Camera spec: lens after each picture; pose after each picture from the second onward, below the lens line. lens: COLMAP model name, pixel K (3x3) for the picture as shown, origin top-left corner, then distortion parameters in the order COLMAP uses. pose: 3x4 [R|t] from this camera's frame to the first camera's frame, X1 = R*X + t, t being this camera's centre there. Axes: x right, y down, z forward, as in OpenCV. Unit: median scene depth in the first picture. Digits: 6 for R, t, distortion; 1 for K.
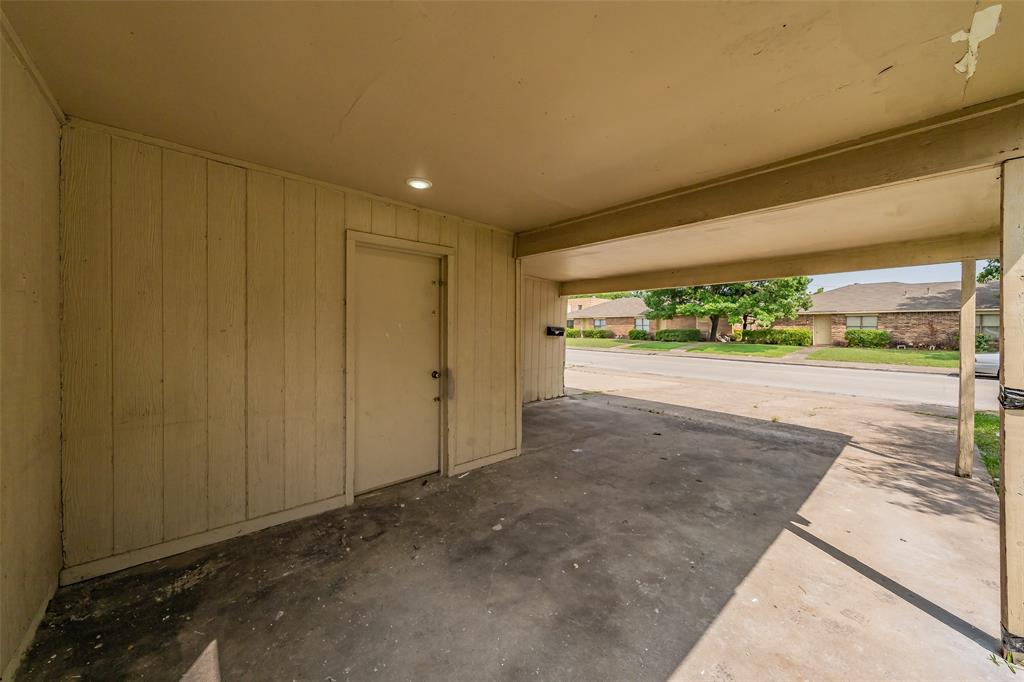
lens RADIAL K [[378.2, 0, 512.2], [0, 378.2, 333.2], [0, 0, 1]] dist [-0.001655, 0.000415]
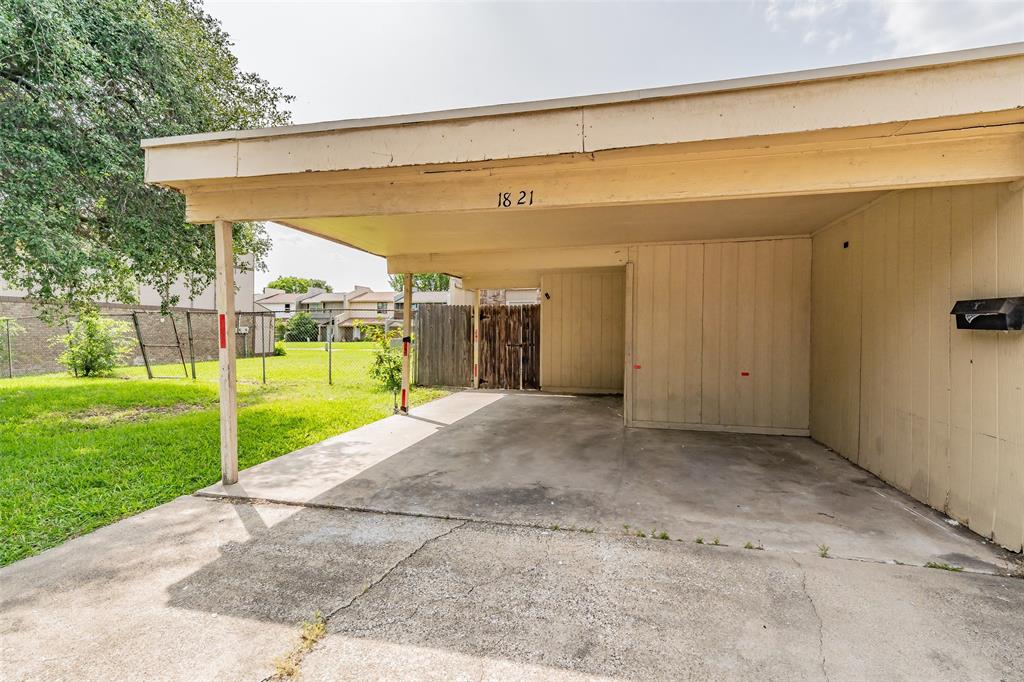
lens RADIAL K [[455.2, 0, 520.0], [0, 455.2, 337.4], [0, 0, 1]] dist [-0.001739, -0.000281]
pose [[-0.822661, -0.014237, -0.568354, 1.413272], [-0.023370, 0.999688, 0.008785, 0.039889], [0.568051, 0.020510, -0.822738, 2.493719]]
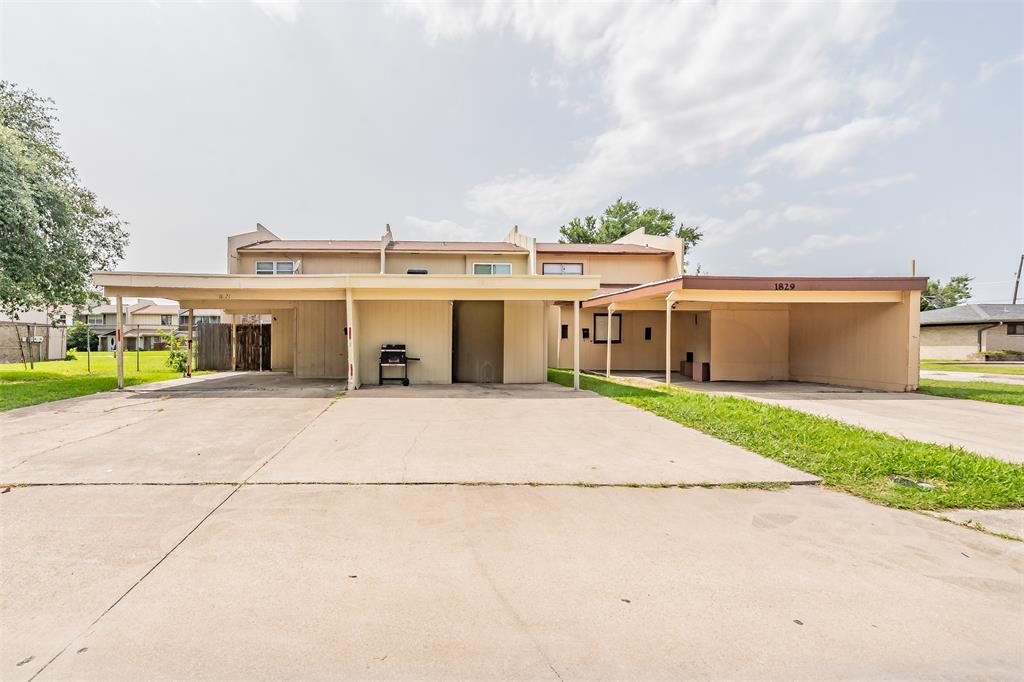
lens RADIAL K [[428.8, 0, 420.5], [0, 428.8, 352.1], [0, 0, 1]] dist [0.002268, -0.000029]
pose [[-0.659902, -0.005833, -0.751329, 2.255172], [-0.021277, 0.999714, 0.010927, 0.091246], [0.751050, 0.023197, -0.659838, 4.776905]]
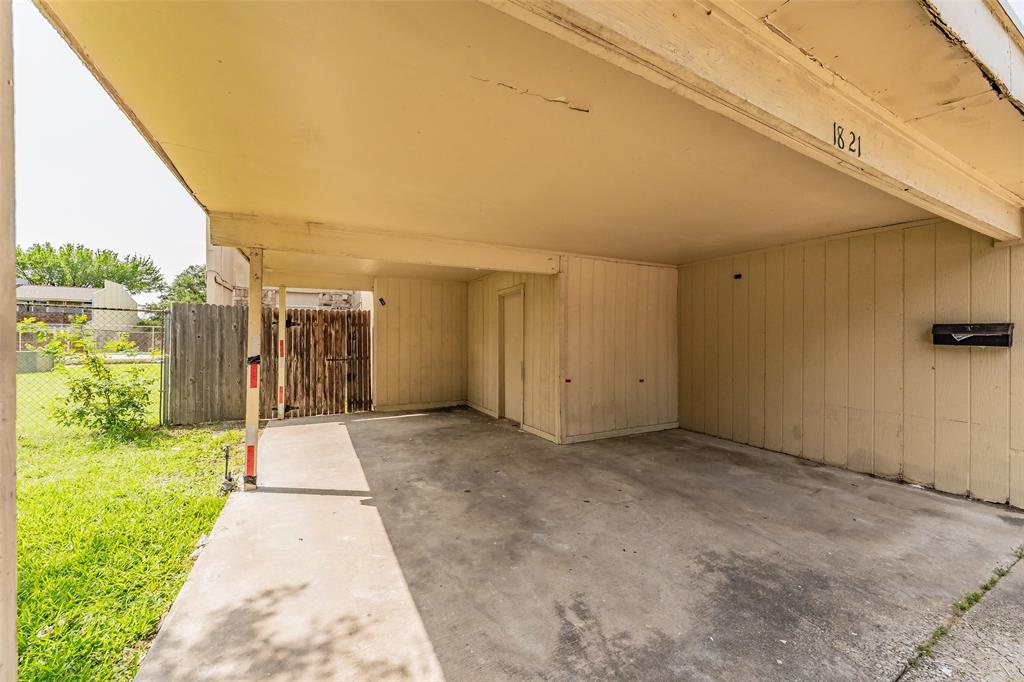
lens RADIAL K [[378.2, 0, 508.0], [0, 378.2, 341.3], [0, 0, 1]] dist [-0.001655, 0.000415]
pose [[-0.256453, -0.016238, -0.966420, 1.461913], [-0.015226, 0.999803, -0.012759, 0.032985], [0.966437, 0.011443, -0.256650, 1.413079]]
